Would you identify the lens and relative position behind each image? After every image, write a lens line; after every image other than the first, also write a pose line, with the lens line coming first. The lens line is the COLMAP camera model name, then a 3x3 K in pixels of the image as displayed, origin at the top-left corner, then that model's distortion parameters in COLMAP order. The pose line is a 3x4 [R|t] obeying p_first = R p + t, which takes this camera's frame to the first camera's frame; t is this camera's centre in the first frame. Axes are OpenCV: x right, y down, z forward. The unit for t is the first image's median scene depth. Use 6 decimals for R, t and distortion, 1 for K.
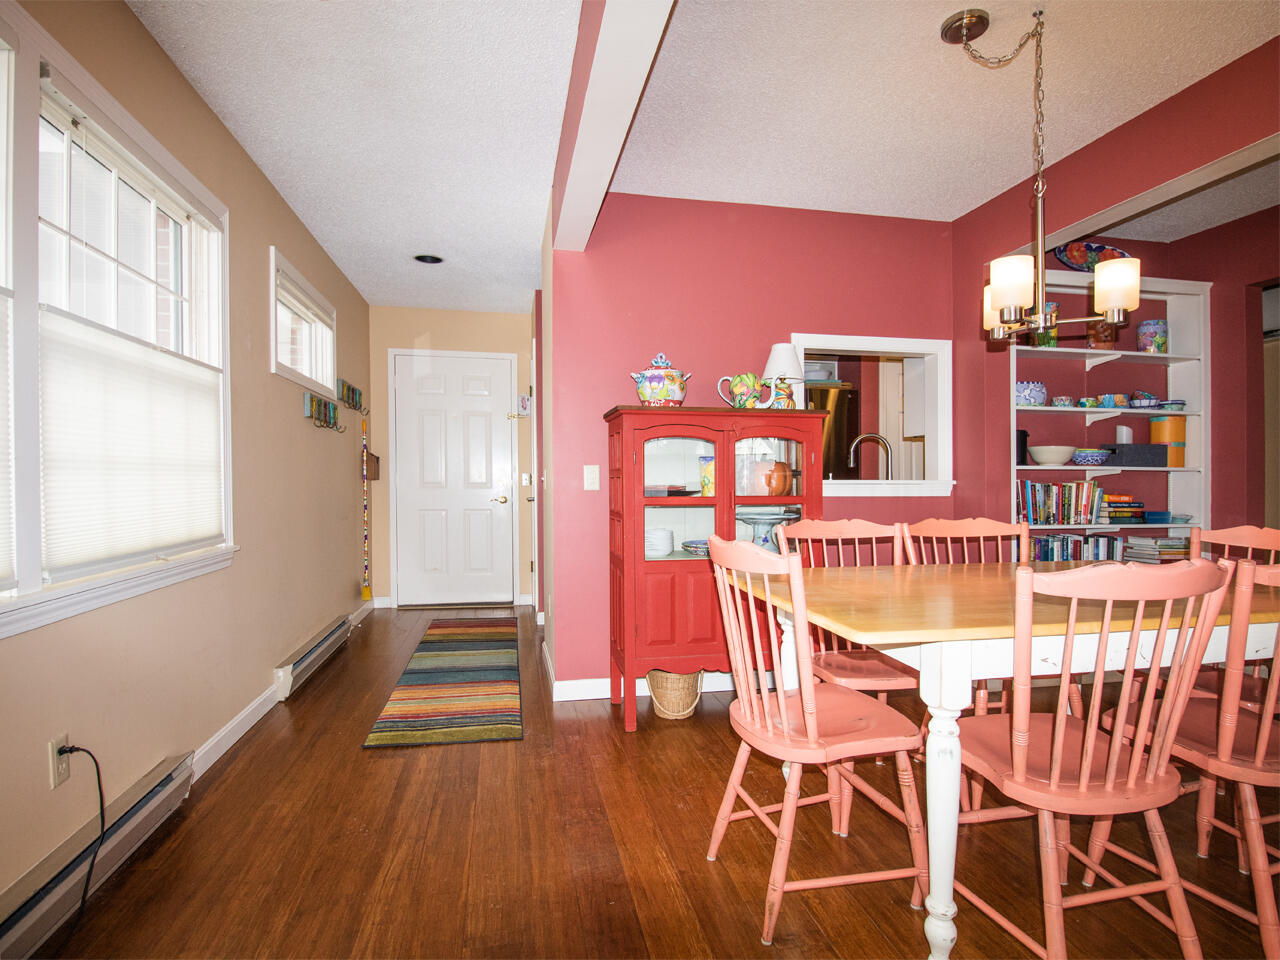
lens RADIAL K [[656.7, 0, 629.0], [0, 656.7, 481.4], [0, 0, 1]] dist [-0.003305, -0.000659]
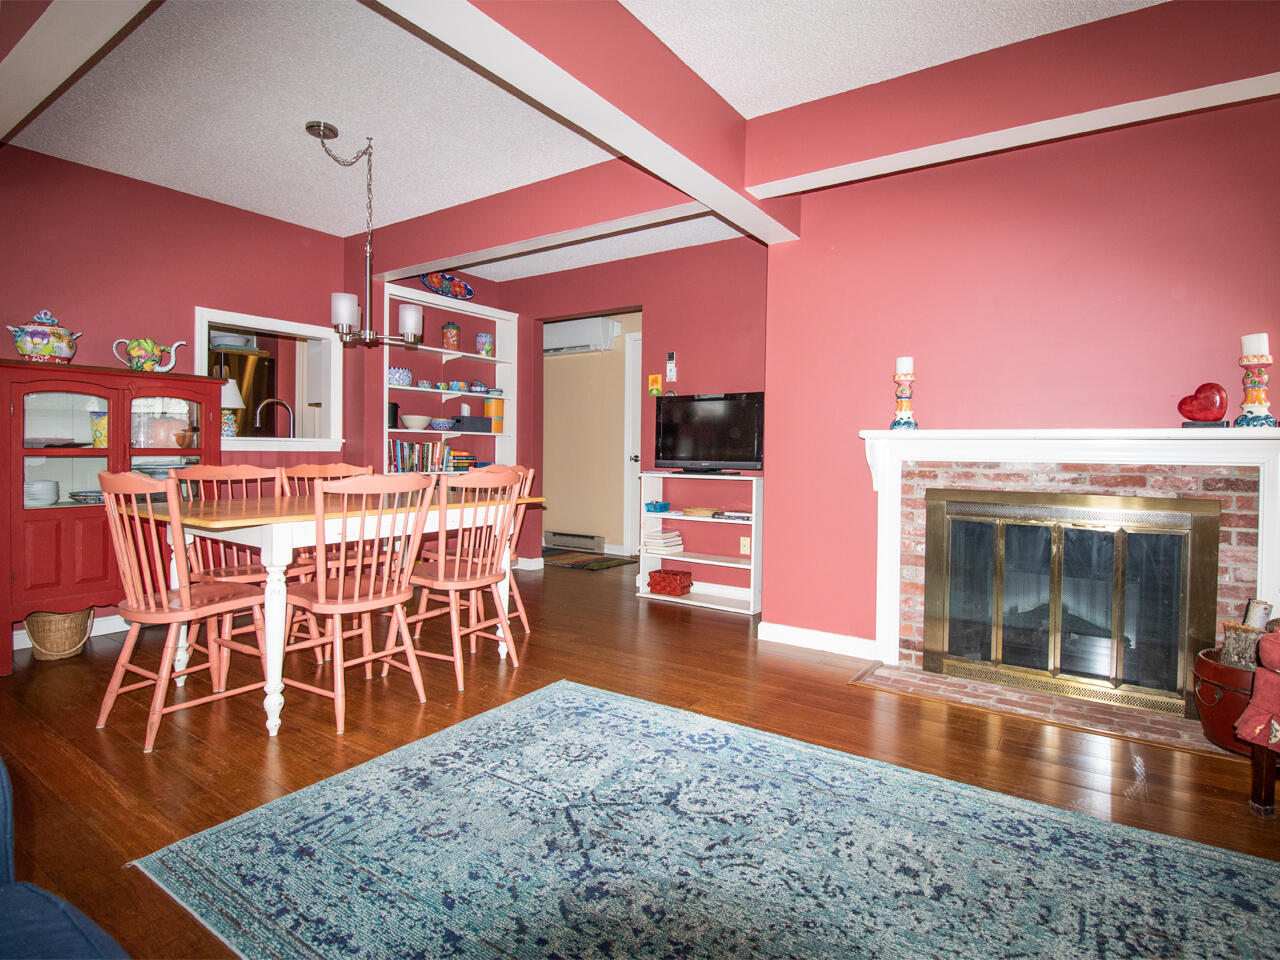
lens RADIAL K [[675.5, 0, 642.6], [0, 675.5, 448.8], [0, 0, 1]] dist [0.002111, -0.013466]
pose [[0.702658, 0.005791, 0.711505, -0.038197], [-0.005471, 0.999981, -0.002735, 0.019925], [-0.711507, -0.001971, 0.702676, -0.391236]]
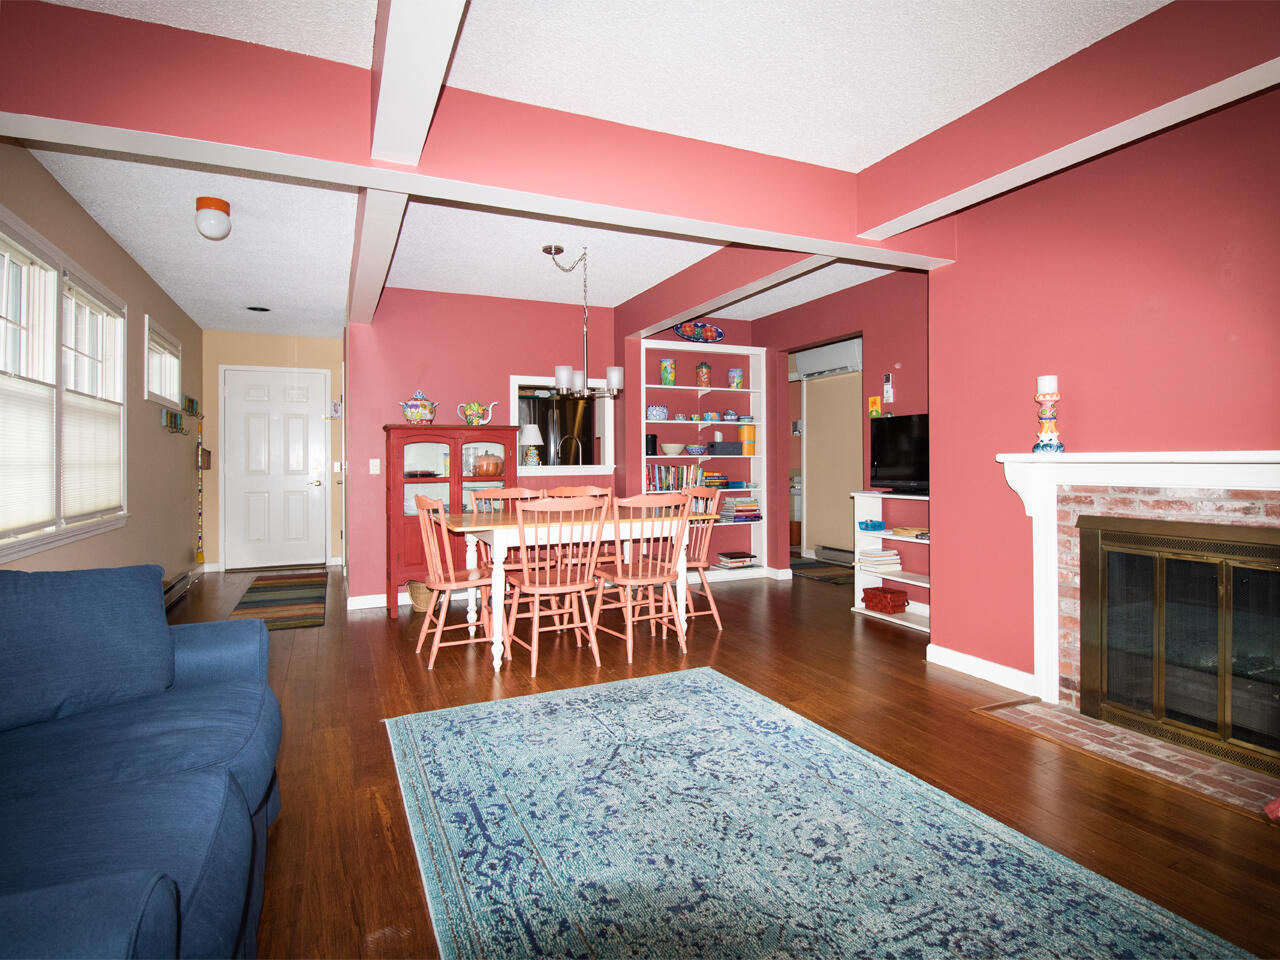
lens RADIAL K [[670.6, 0, 643.0], [0, 670.6, 440.7], [0, 0, 1]] dist [0.000585, -0.010284]
pose [[0.967658, -0.003637, 0.252241, 0.160228], [0.012621, 0.999342, -0.034010, -0.004909], [-0.251952, 0.036093, 0.967067, -0.728178]]
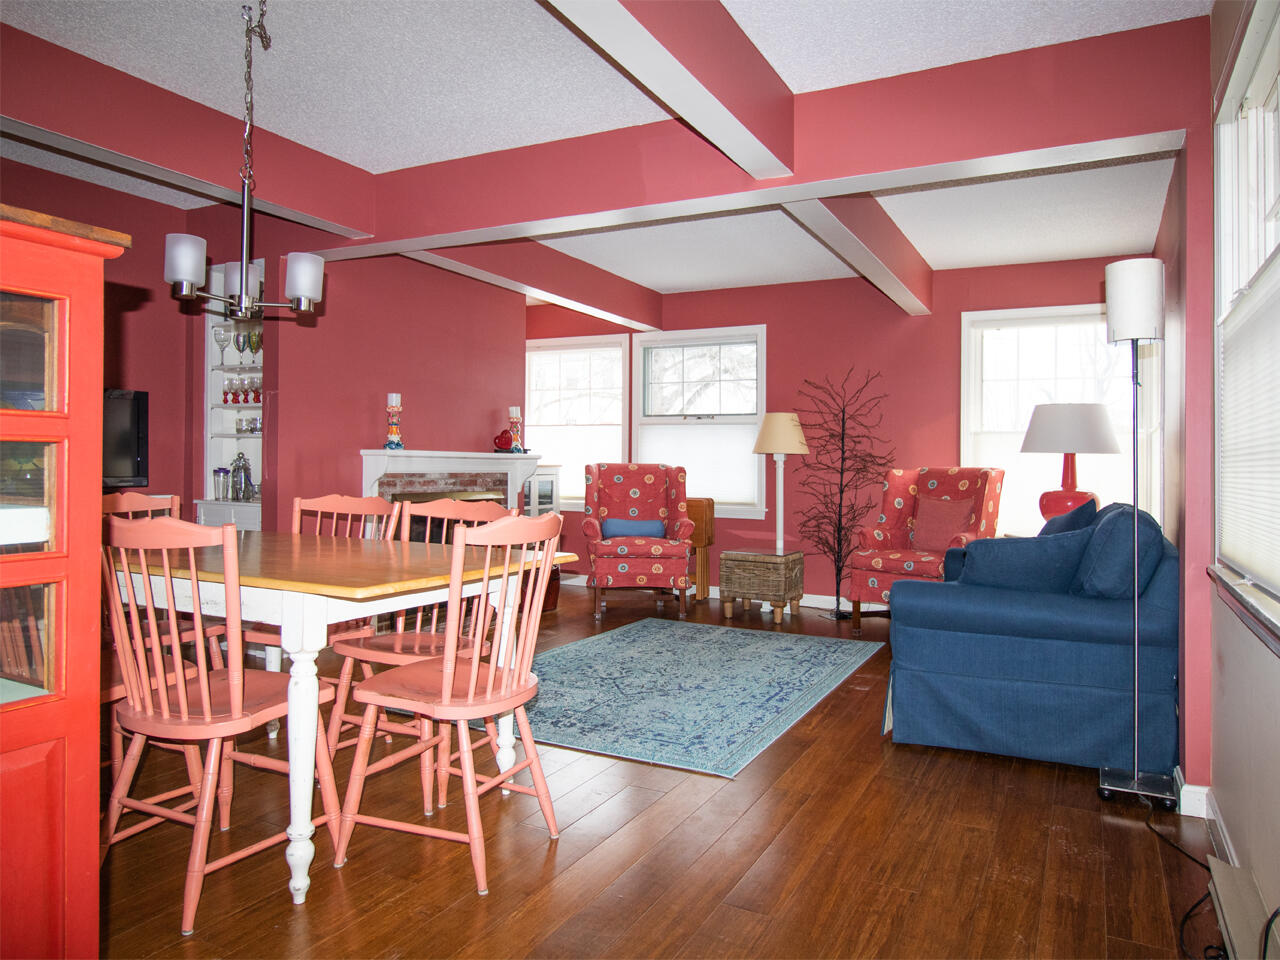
lens RADIAL K [[836.6, 0, 662.1], [0, 836.6, 480.9], [0, 0, 1]] dist [0.002199, -0.000343]
pose [[-0.792666, -0.026898, 0.609063, -0.416794], [-0.014197, 0.999570, 0.025667, -0.000658], [-0.609491, 0.011699, -0.792706, 0.971728]]
